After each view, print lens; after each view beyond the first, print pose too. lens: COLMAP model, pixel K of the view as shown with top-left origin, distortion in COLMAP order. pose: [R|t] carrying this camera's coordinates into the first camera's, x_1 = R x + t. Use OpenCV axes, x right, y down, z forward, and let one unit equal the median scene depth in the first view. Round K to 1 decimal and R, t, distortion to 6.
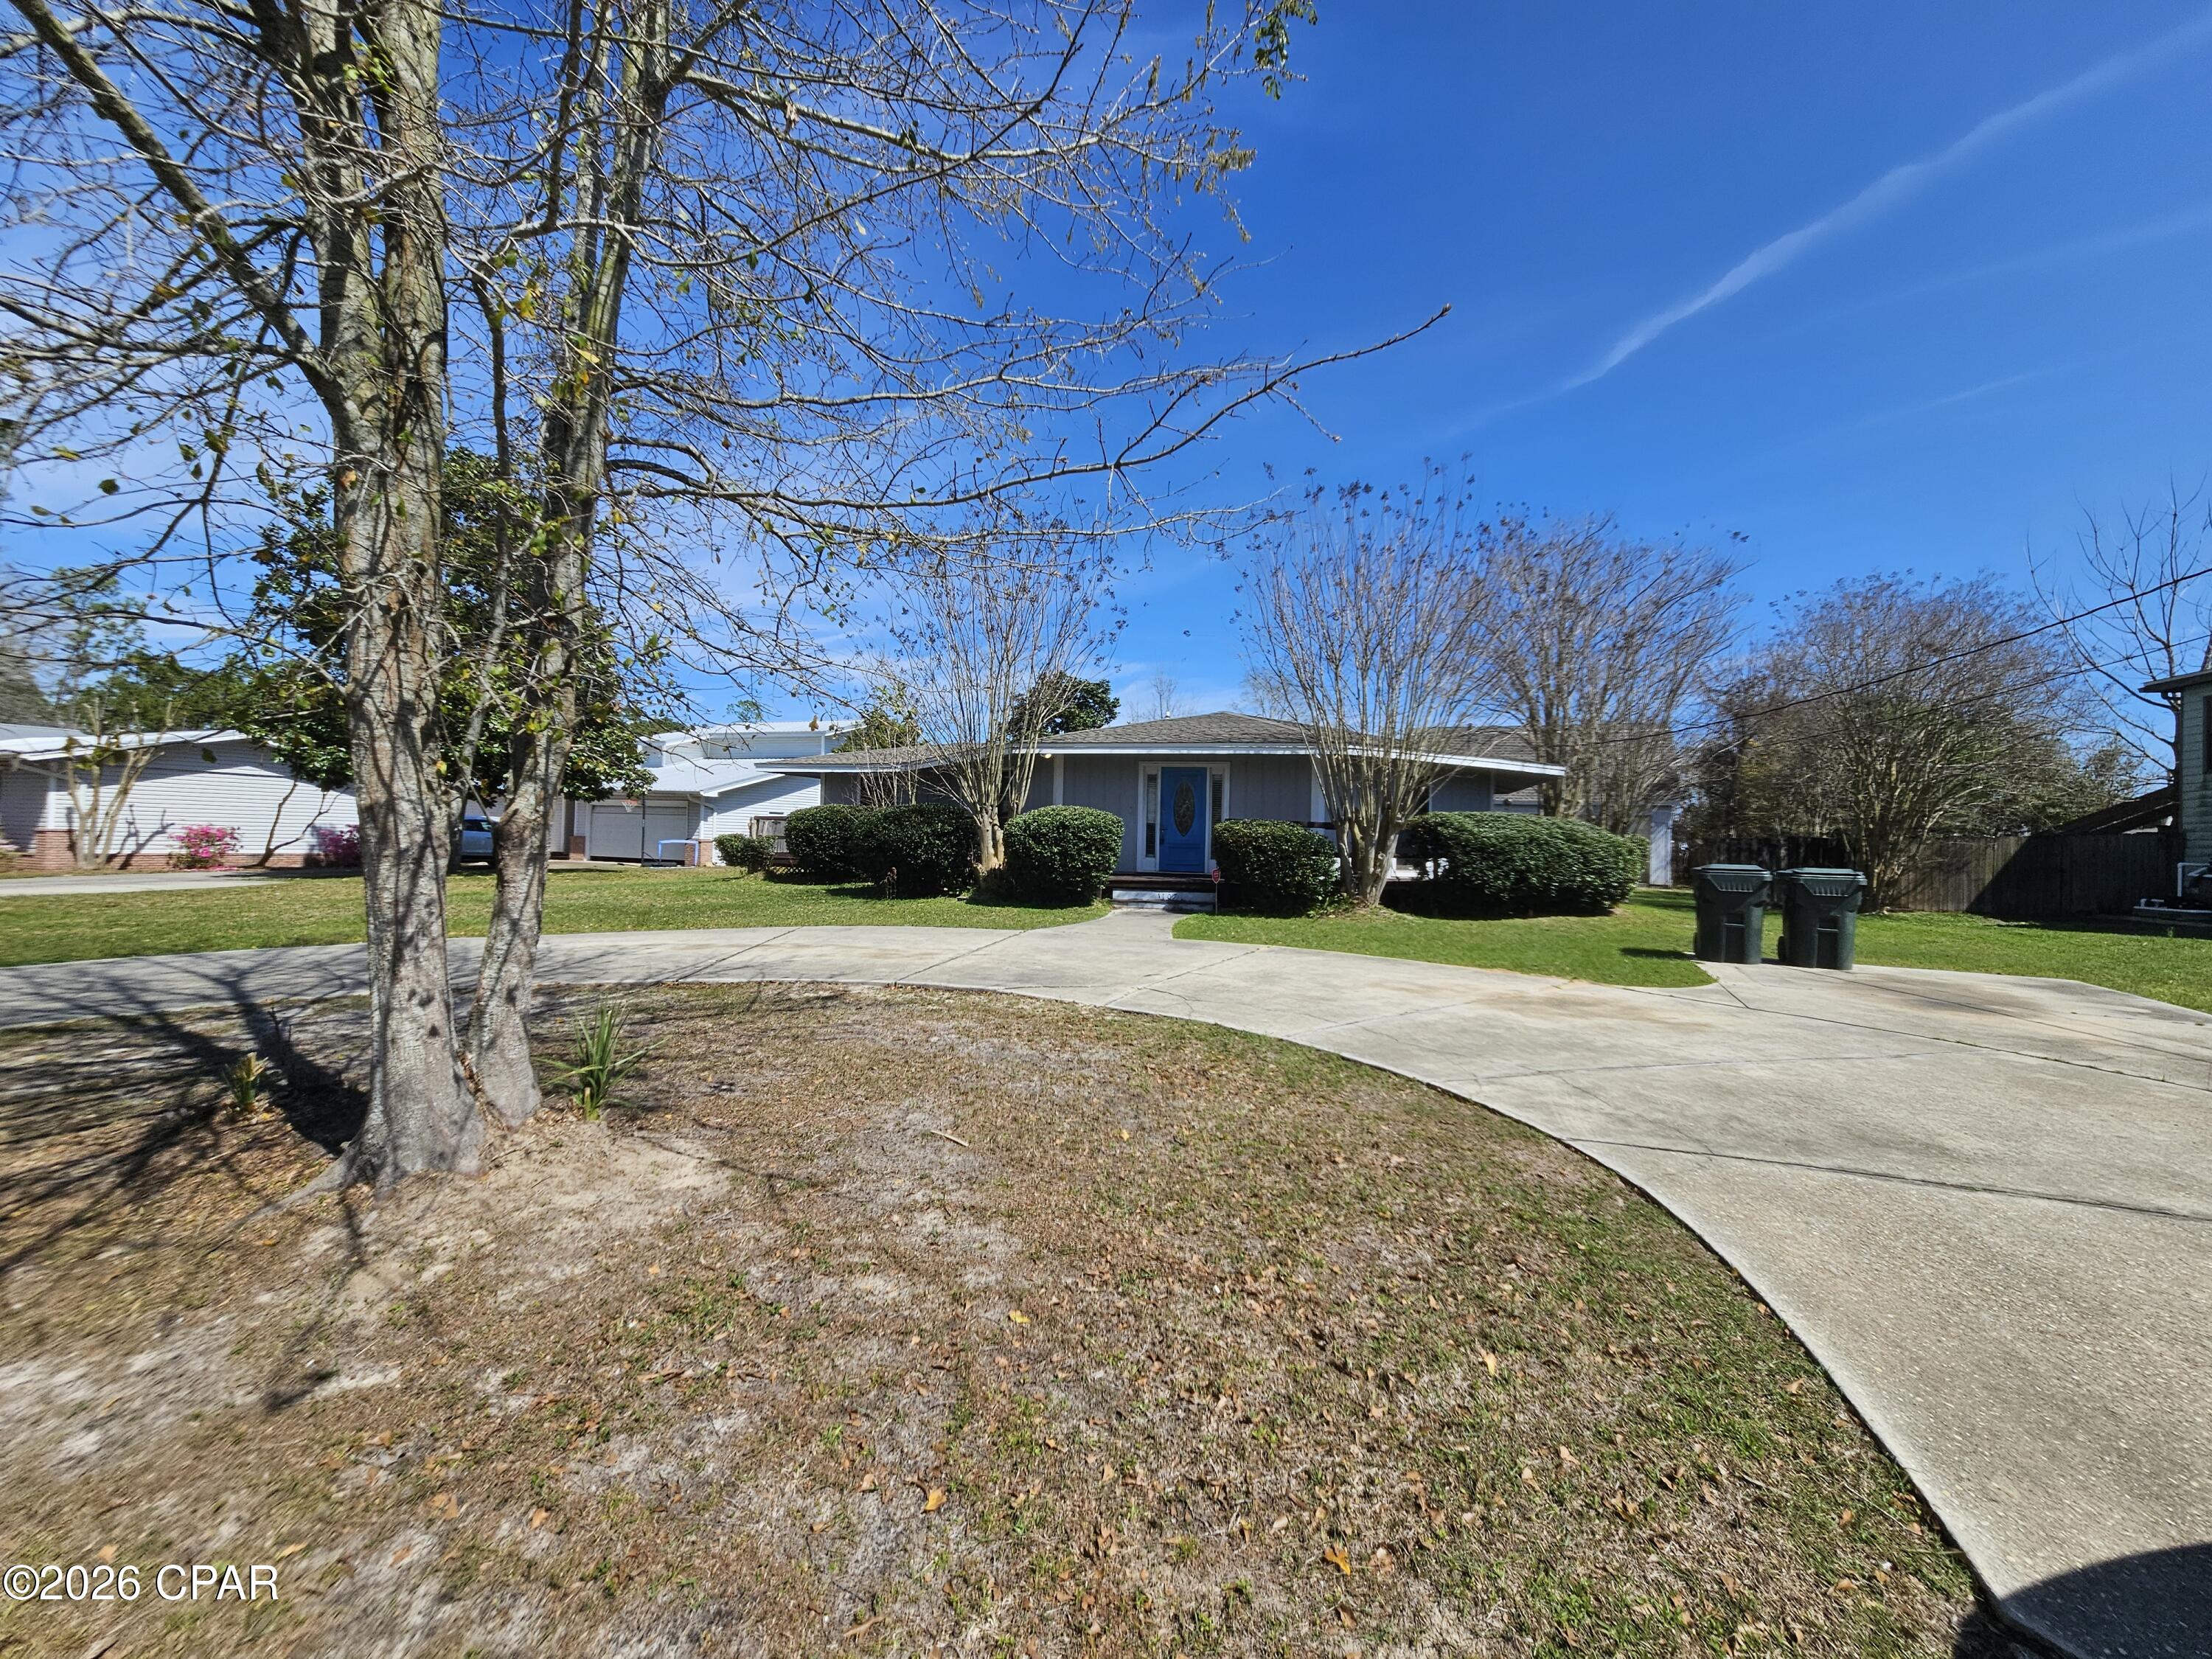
lens RADIAL K [[905.1, 0, 1112.5], [0, 905.1, 841.2], [0, 0, 1]] dist [-0.003986, 0.002200]
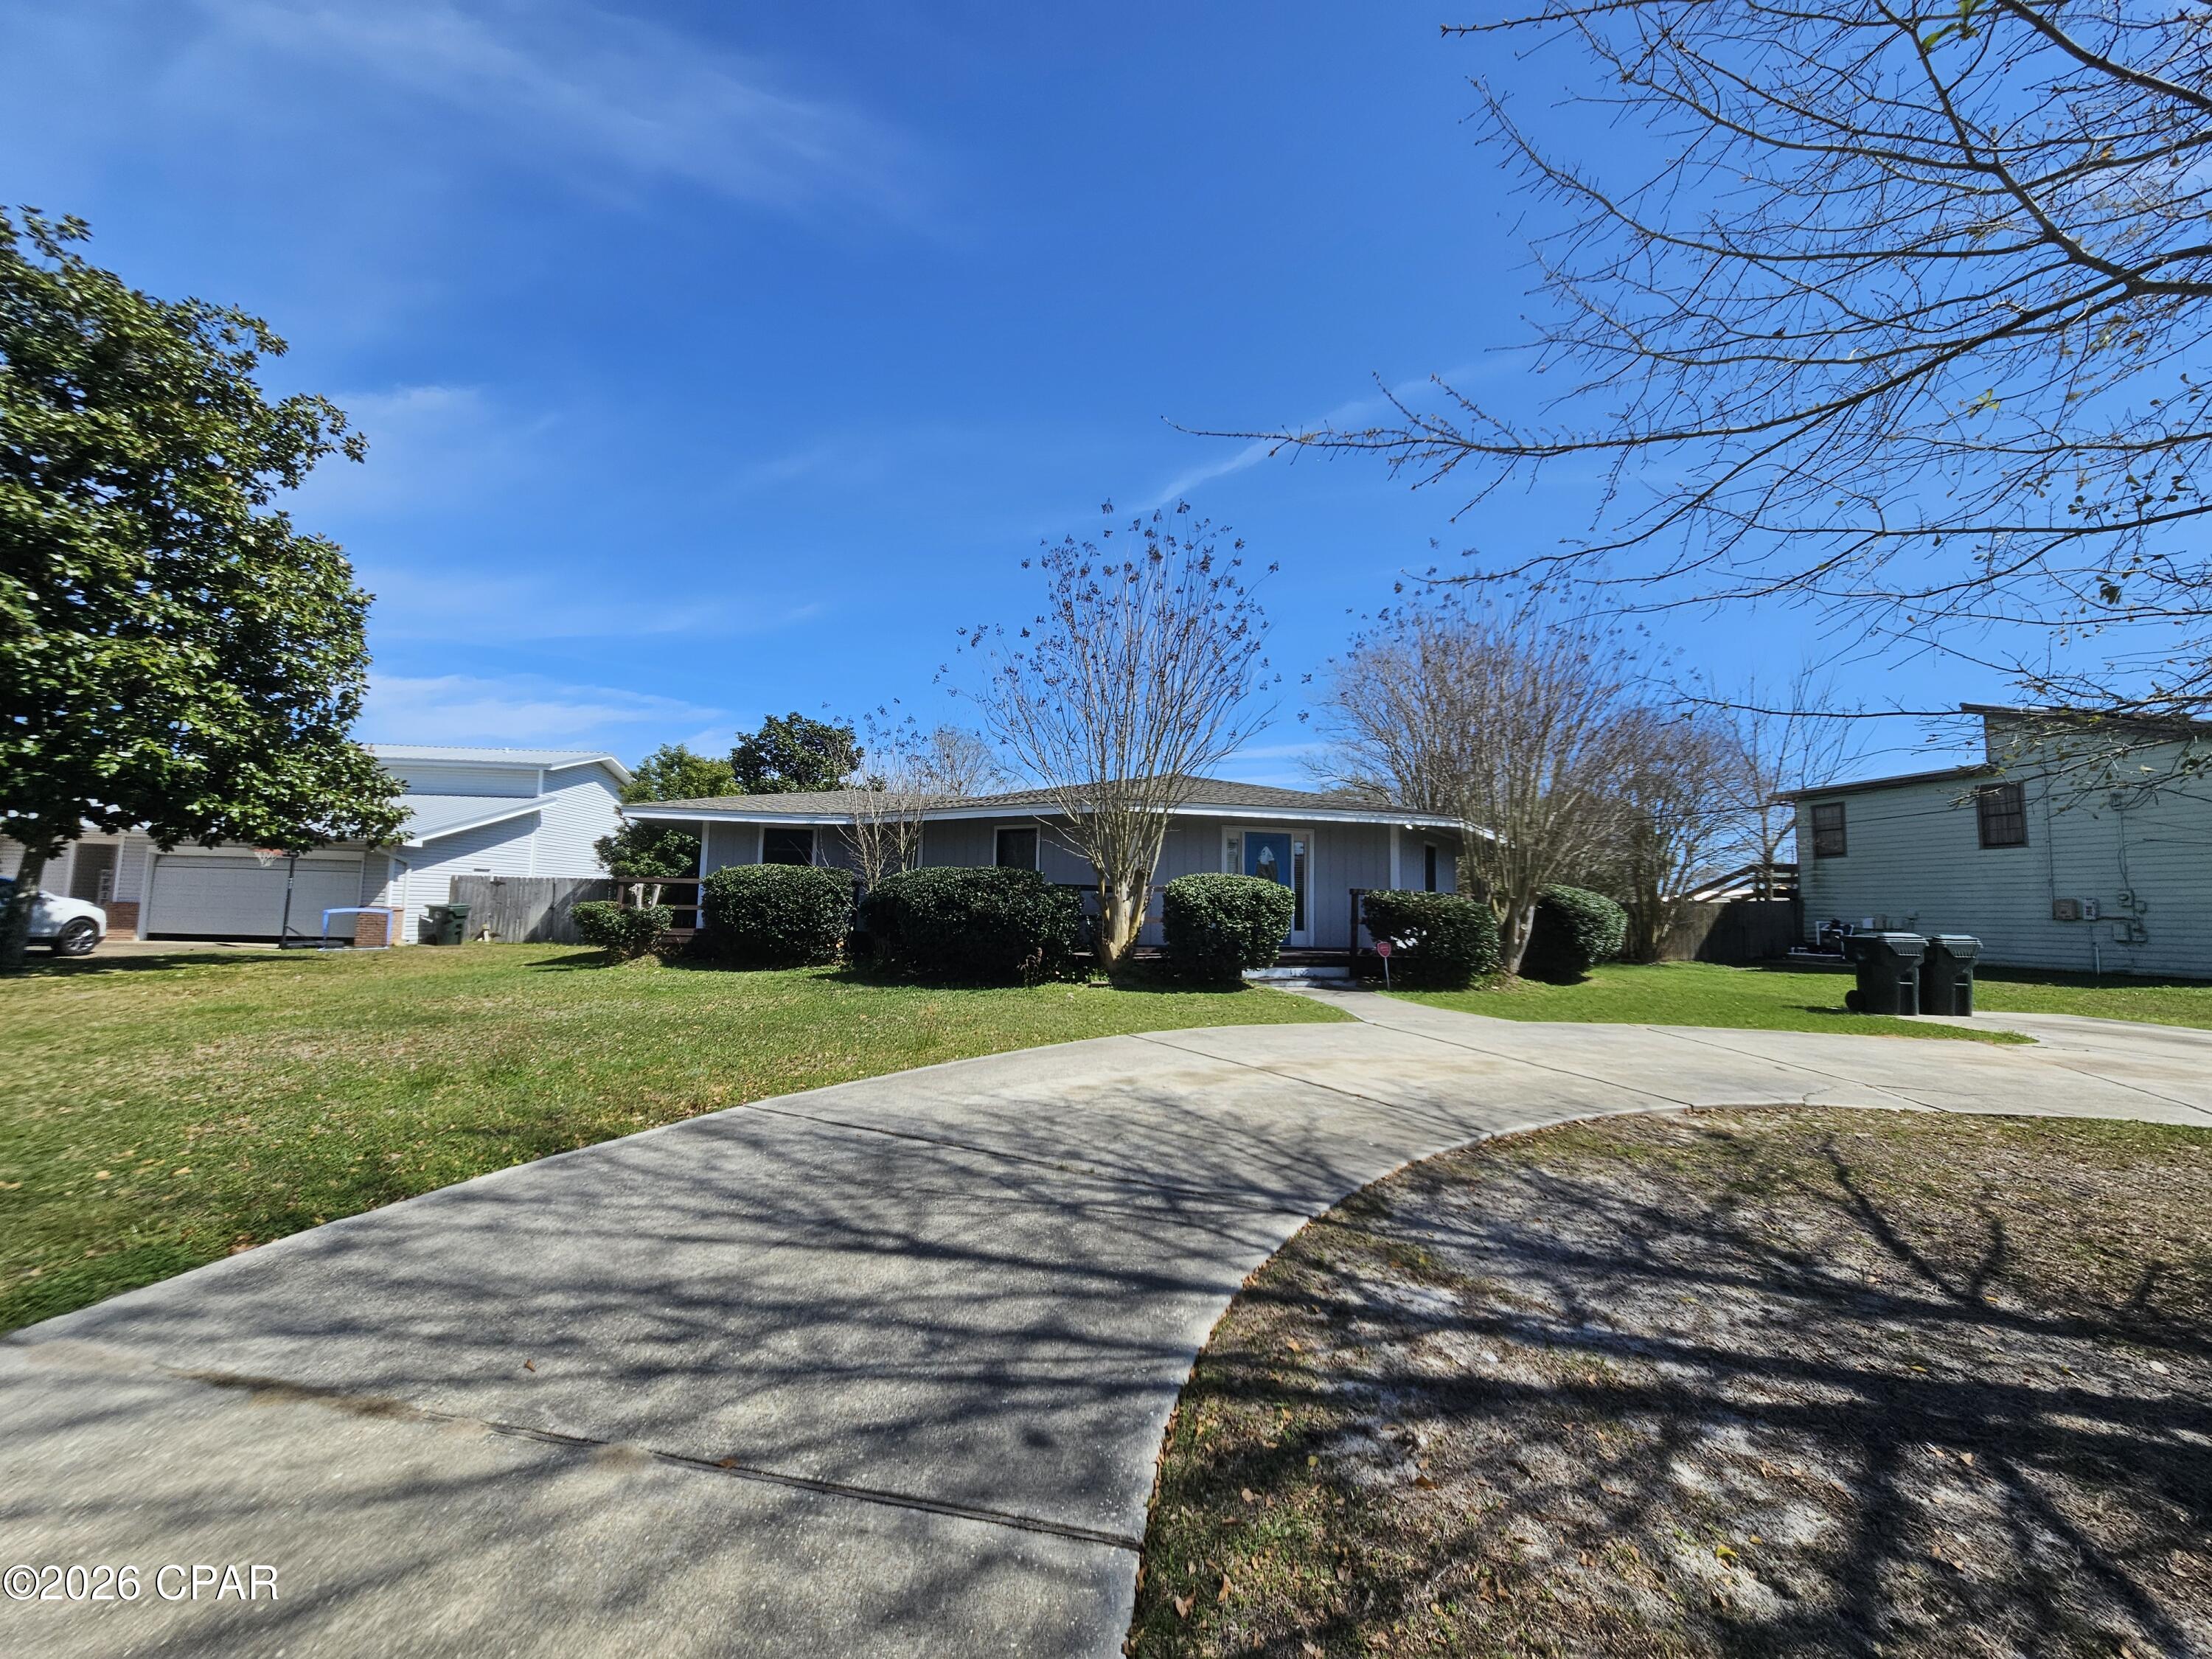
lens RADIAL K [[905.1, 0, 1099.0], [0, 905.1, 823.3], [0, 0, 1]] dist [-0.003986, 0.002200]
pose [[0.900748, 0.034769, 0.432948, -0.485846], [0.001835, 0.996477, -0.083841, -0.012632], [-0.434338, 0.076314, 0.897512, 0.226261]]
